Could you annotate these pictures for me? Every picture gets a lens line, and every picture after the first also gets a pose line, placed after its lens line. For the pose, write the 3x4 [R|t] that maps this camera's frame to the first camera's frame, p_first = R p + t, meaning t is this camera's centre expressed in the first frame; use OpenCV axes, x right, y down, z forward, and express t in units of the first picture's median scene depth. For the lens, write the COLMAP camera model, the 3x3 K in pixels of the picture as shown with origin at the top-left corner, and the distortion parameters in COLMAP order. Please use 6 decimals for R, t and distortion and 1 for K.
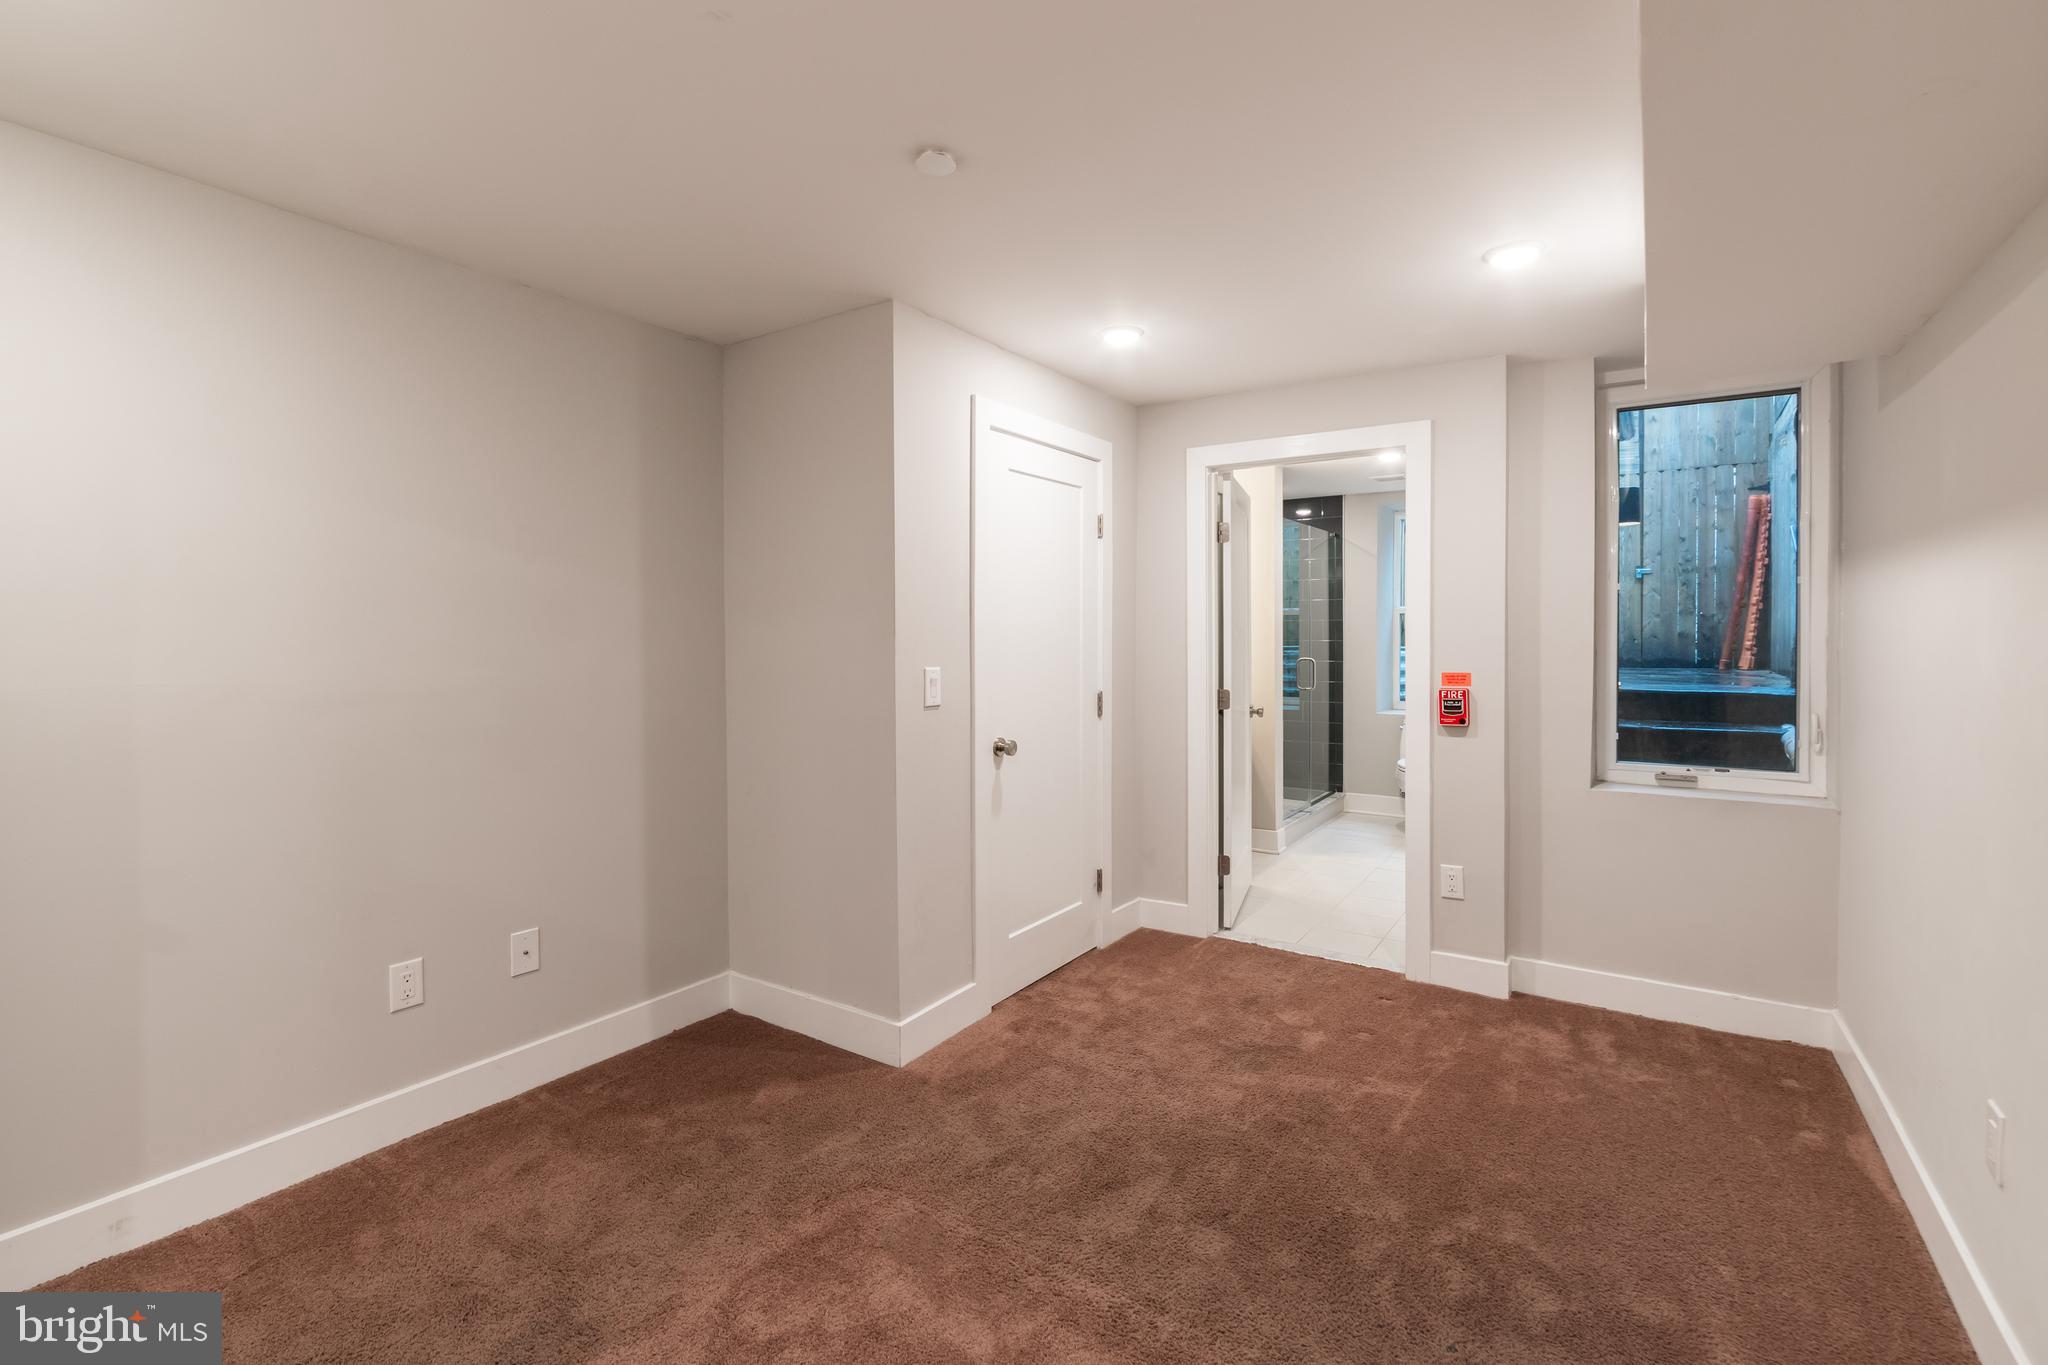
lens RADIAL K [[940.4, 0, 1029.5], [0, 940.4, 636.4], [0, 0, 1]] dist [-0.003743, -0.001426]
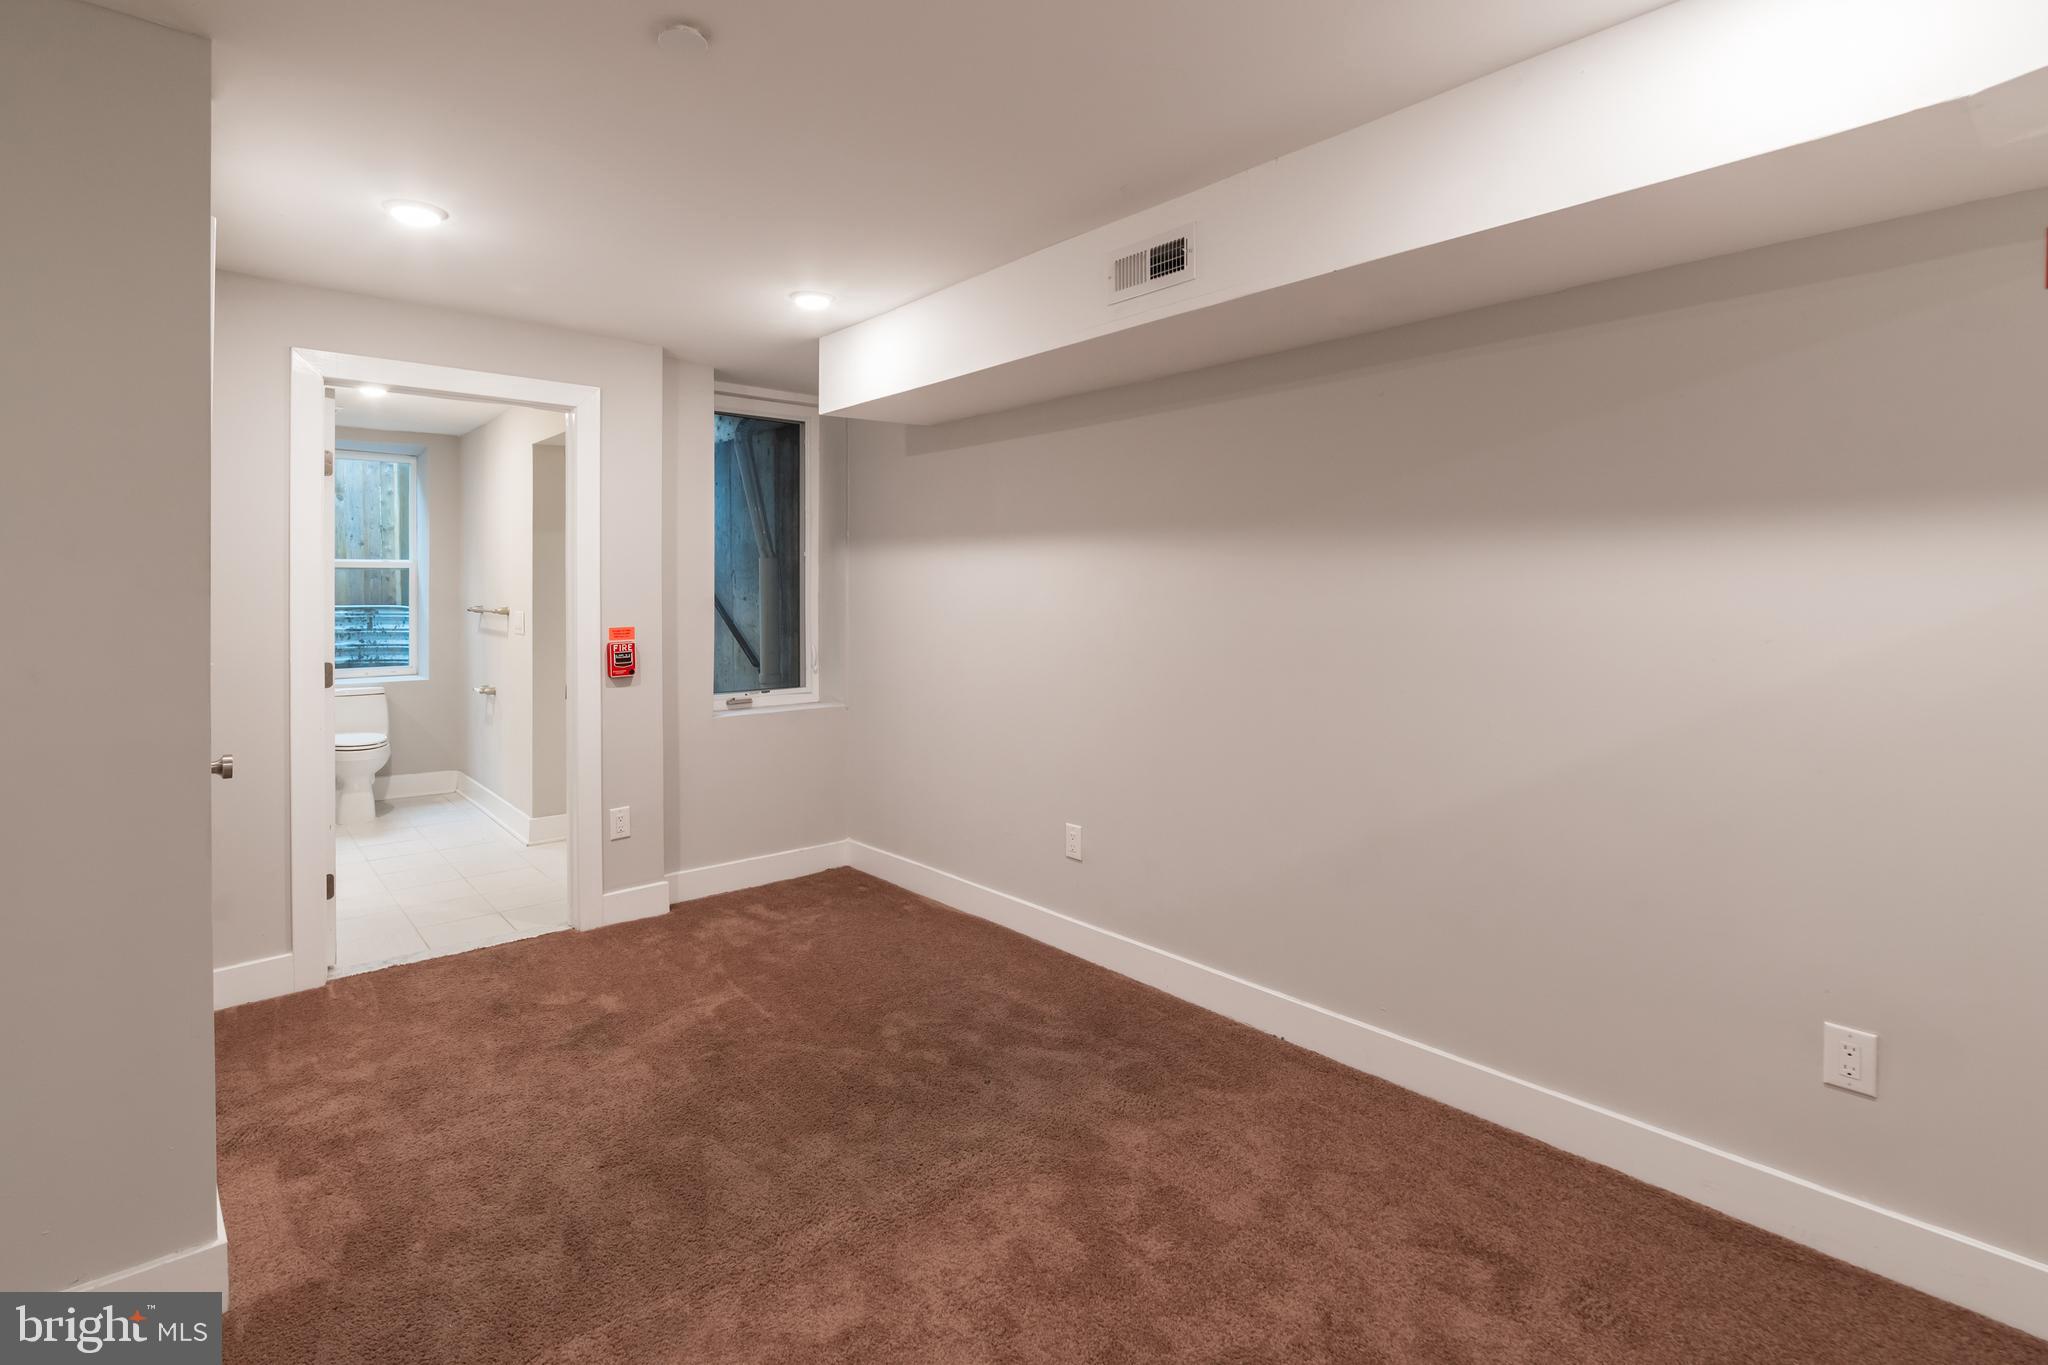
lens RADIAL K [[938.1, 0, 1034.6], [0, 938.1, 587.1], [0, 0, 1]] dist [-0.012387, 0.000931]
pose [[0.252181, 0.004131, 0.967671, -0.496308], [0.003645, 0.999980, -0.005219, 0.000192], [-0.967673, 0.004843, 0.252161, 0.296104]]
